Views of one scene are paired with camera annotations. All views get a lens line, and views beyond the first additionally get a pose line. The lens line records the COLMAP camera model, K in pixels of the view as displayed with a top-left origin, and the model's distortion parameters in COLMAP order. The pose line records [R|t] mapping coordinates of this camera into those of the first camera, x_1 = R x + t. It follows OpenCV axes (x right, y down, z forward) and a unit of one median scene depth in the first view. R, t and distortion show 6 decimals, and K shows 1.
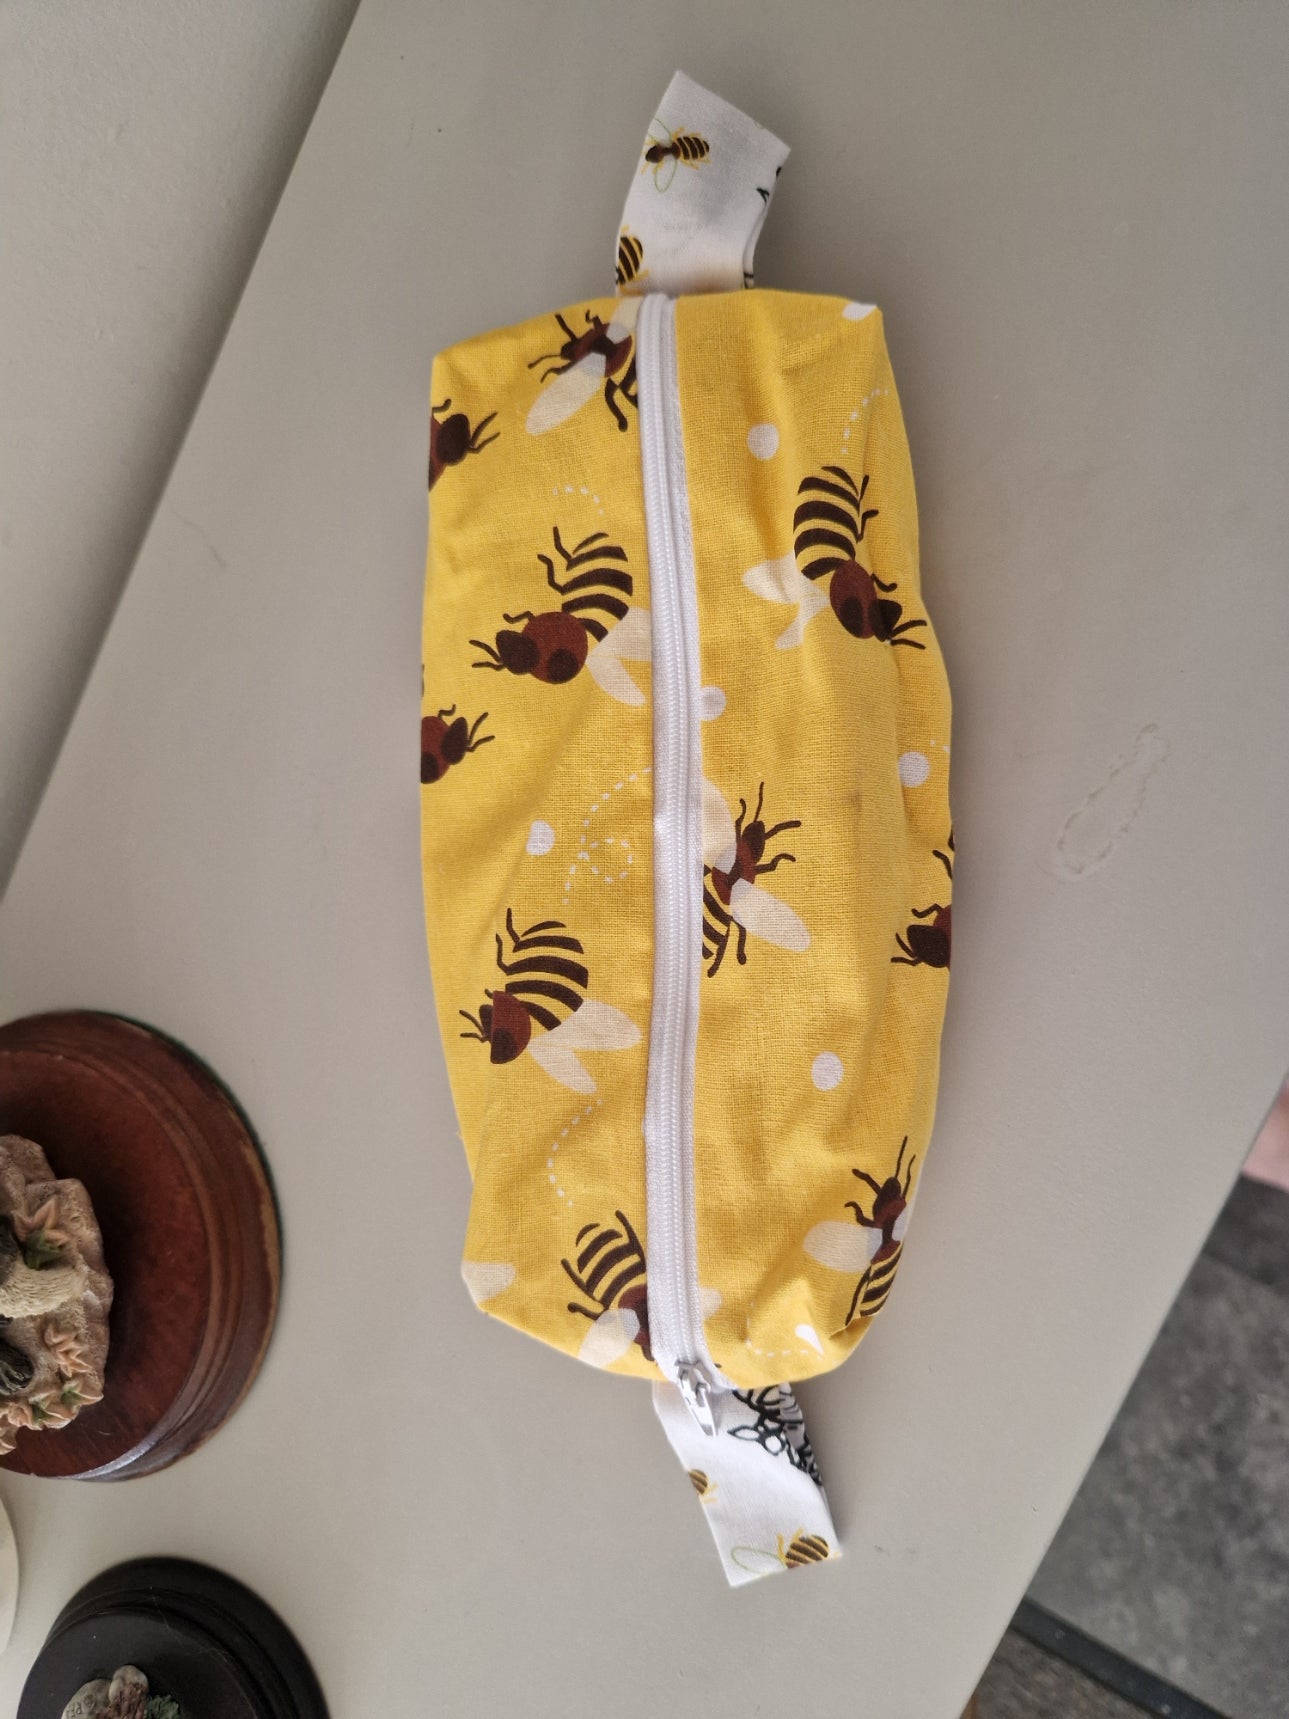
lens RADIAL K [[1201.8, 0, 664.4], [0, 1201.8, 862.7], [0, 0, 1]] dist [-0.009890, -0.008725]
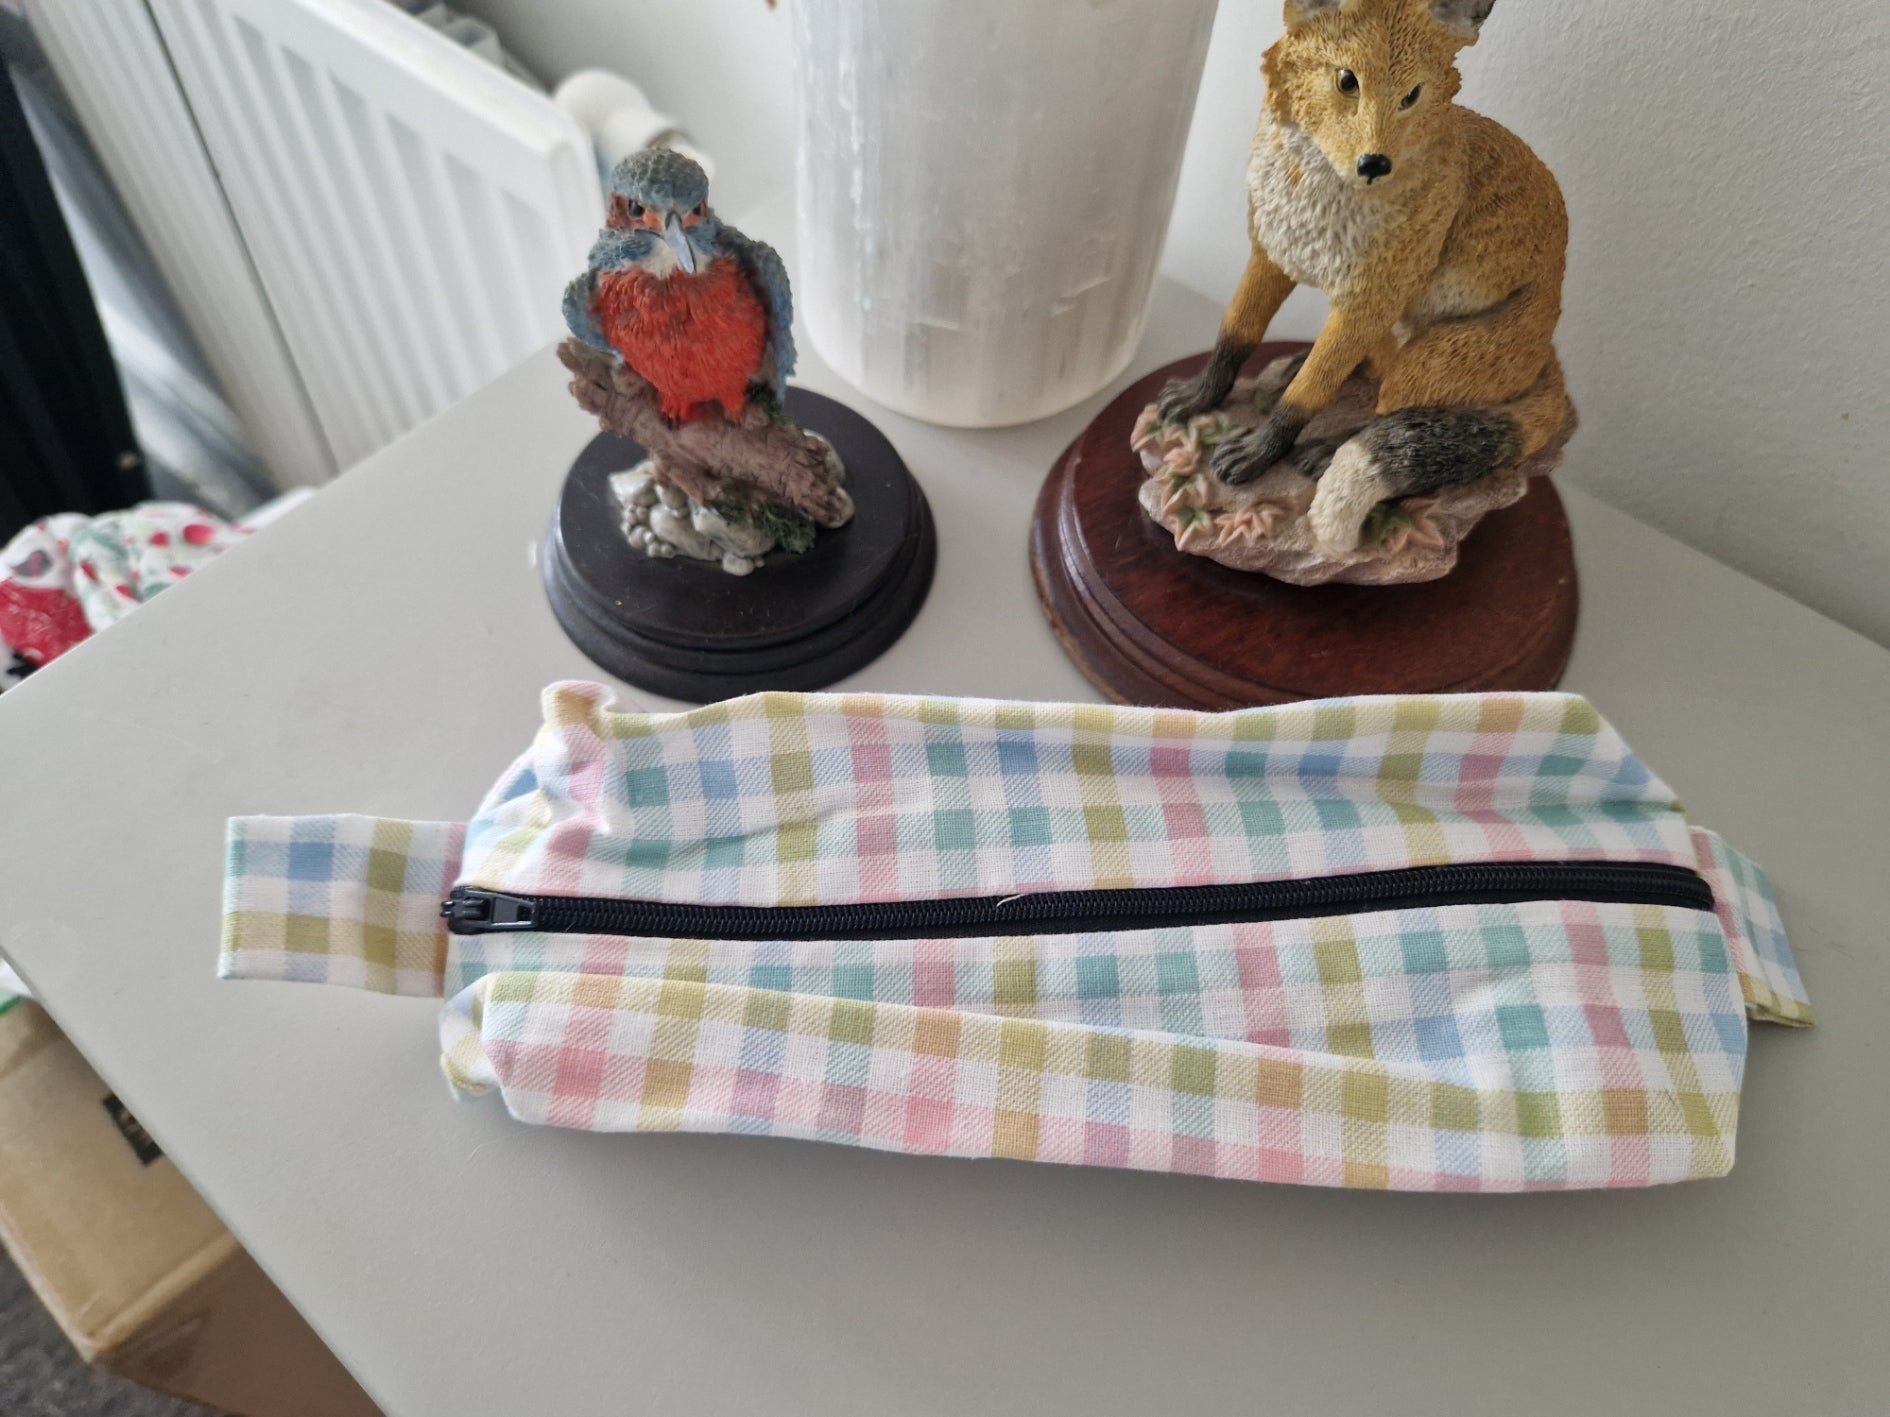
lens RADIAL K [[1324.4, 0, 942.3], [0, 1324.4, 720.4], [0, 0, 1]] dist [0.038827, -0.070084]
pose [[-0.258658, 0.914521, -0.311042, -0.020732], [-0.961747, -0.213739, 0.171343, 0.419891], [0.090215, 0.343464, 0.934823, 0.141848]]
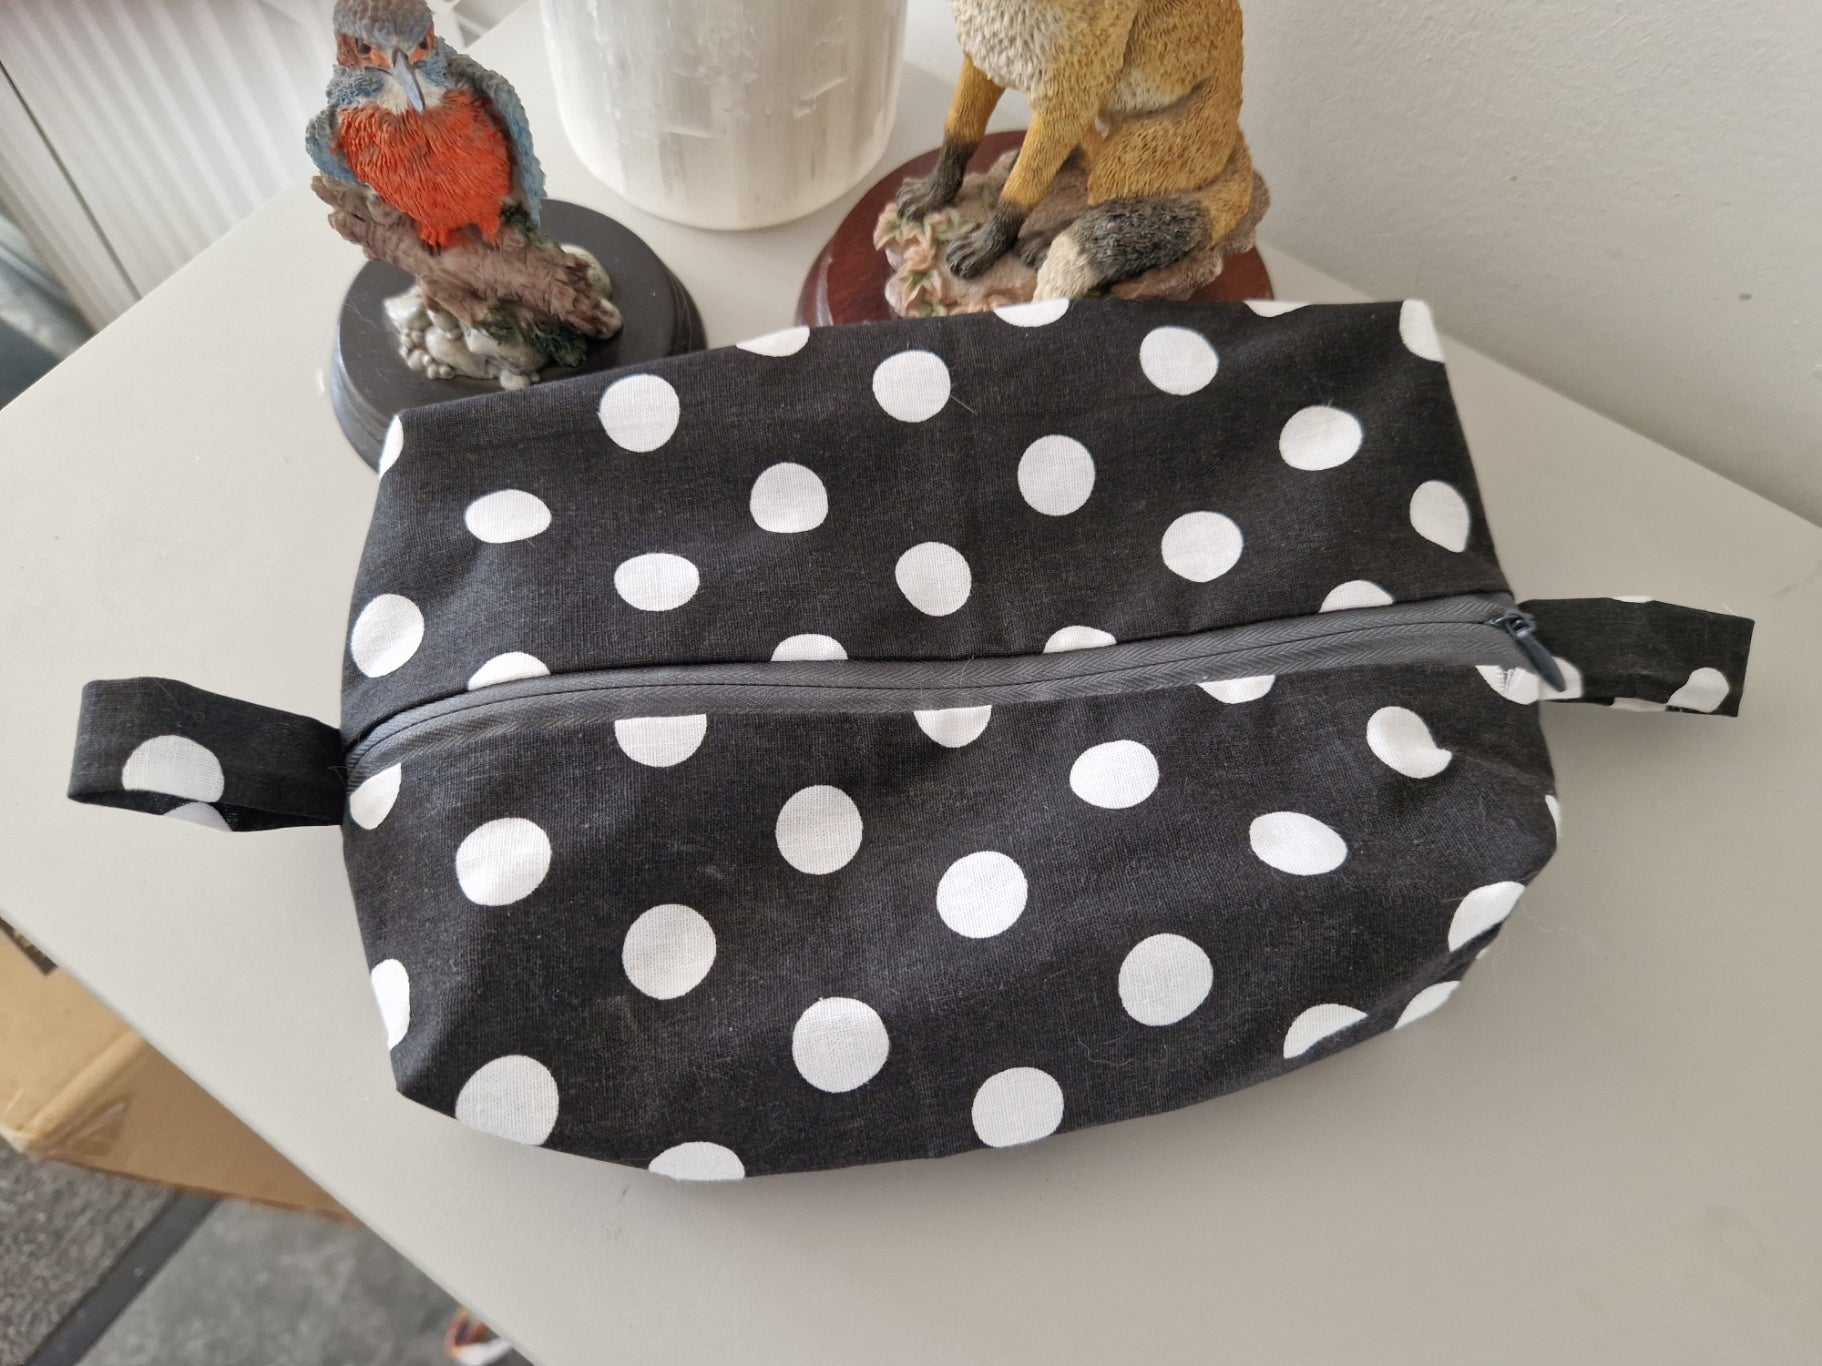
lens RADIAL K [[1276.2, 0, 906.9], [0, 1276.2, 678.8], [0, 0, 1]] dist [0.021905, -0.038836]
pose [[-0.167909, 0.967499, -0.189084, -0.024562], [-0.985114, -0.157508, 0.068861, 0.345857], [0.036841, 0.197832, 0.979543, 0.072417]]
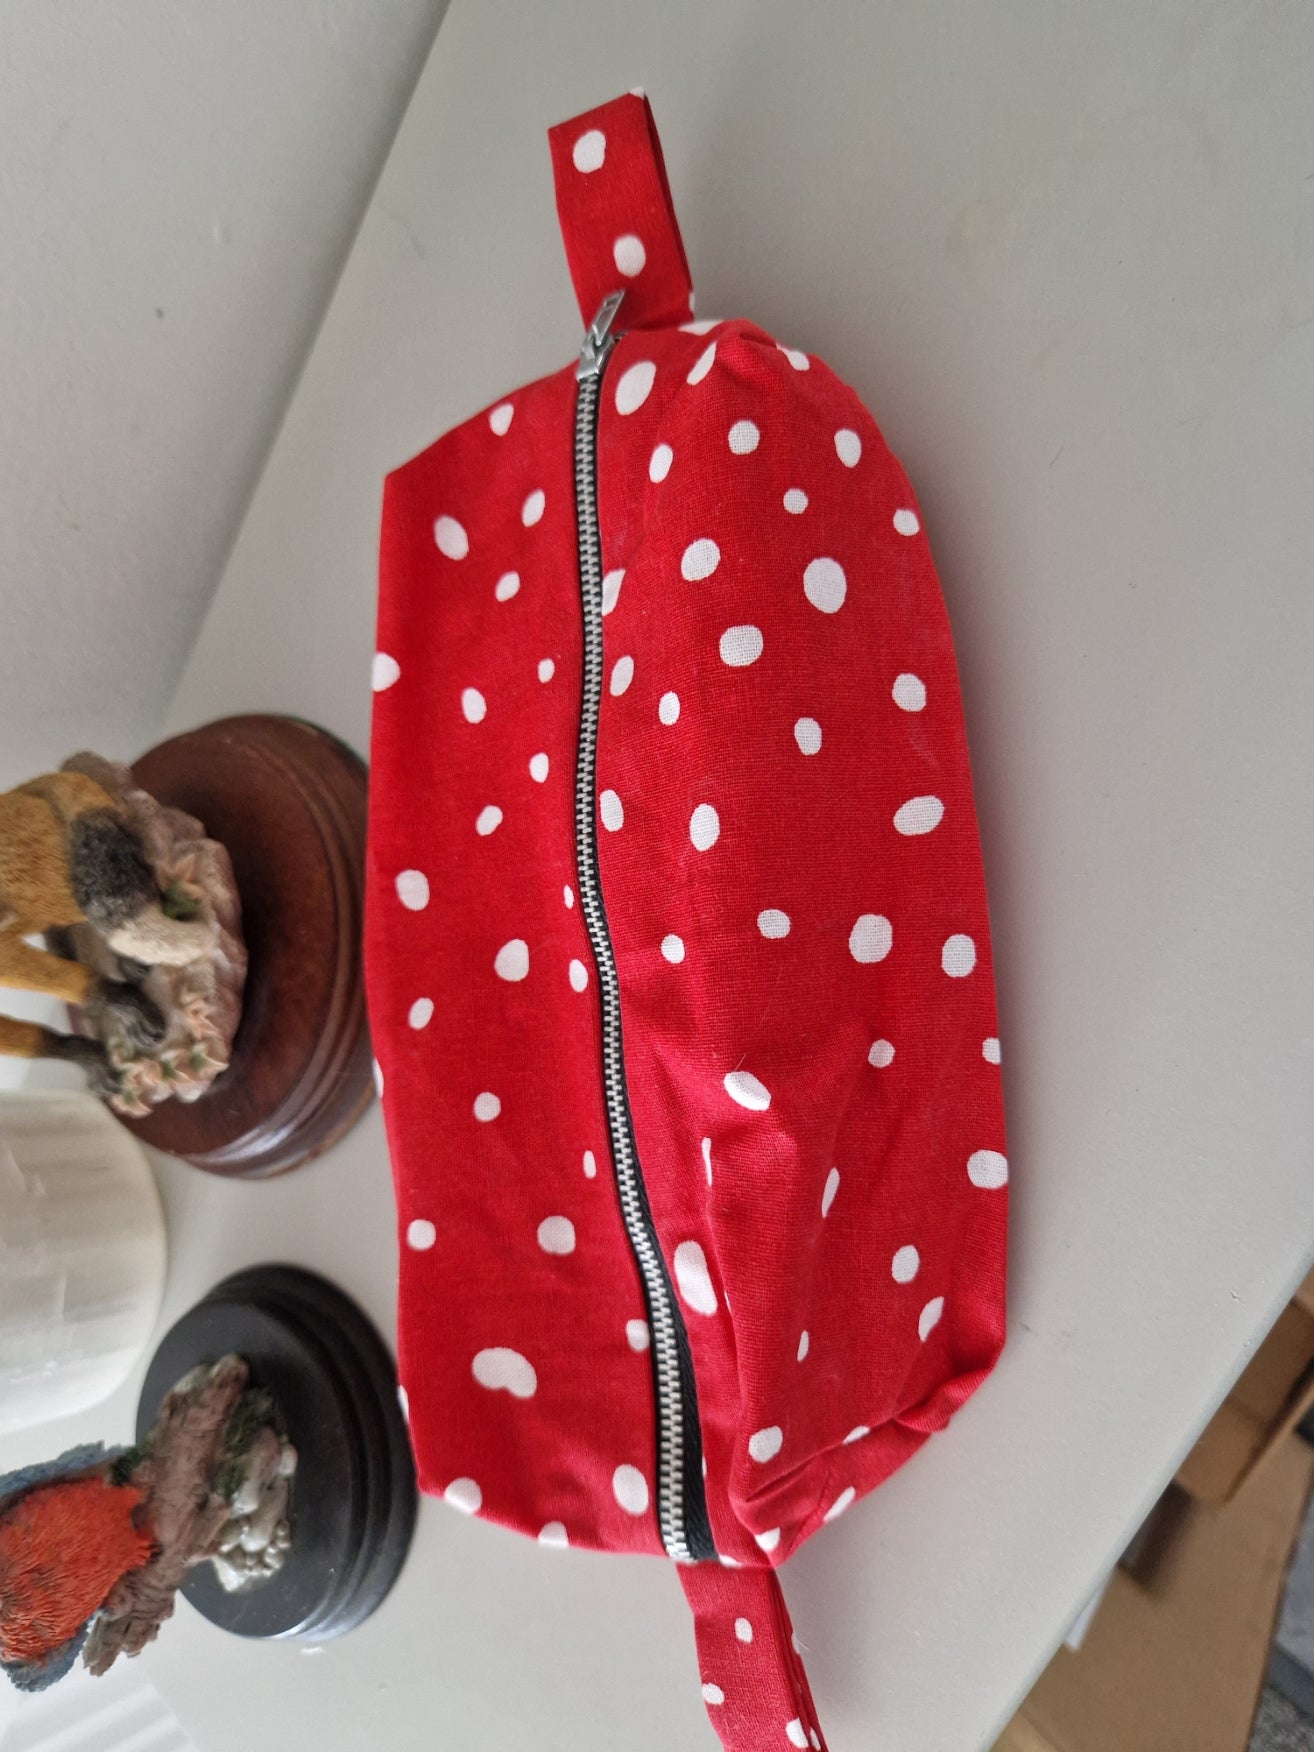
lens RADIAL K [[1233.7, 0, 653.8], [0, 1233.7, 878.1], [0, 0, 1]] dist [0.008288, -0.030242]
pose [[0.957219, 0.067822, -0.281304, 0.140257], [-0.069744, 0.997560, 0.003188, 0.264438], [0.280834, 0.016567, 0.959613, 0.121479]]
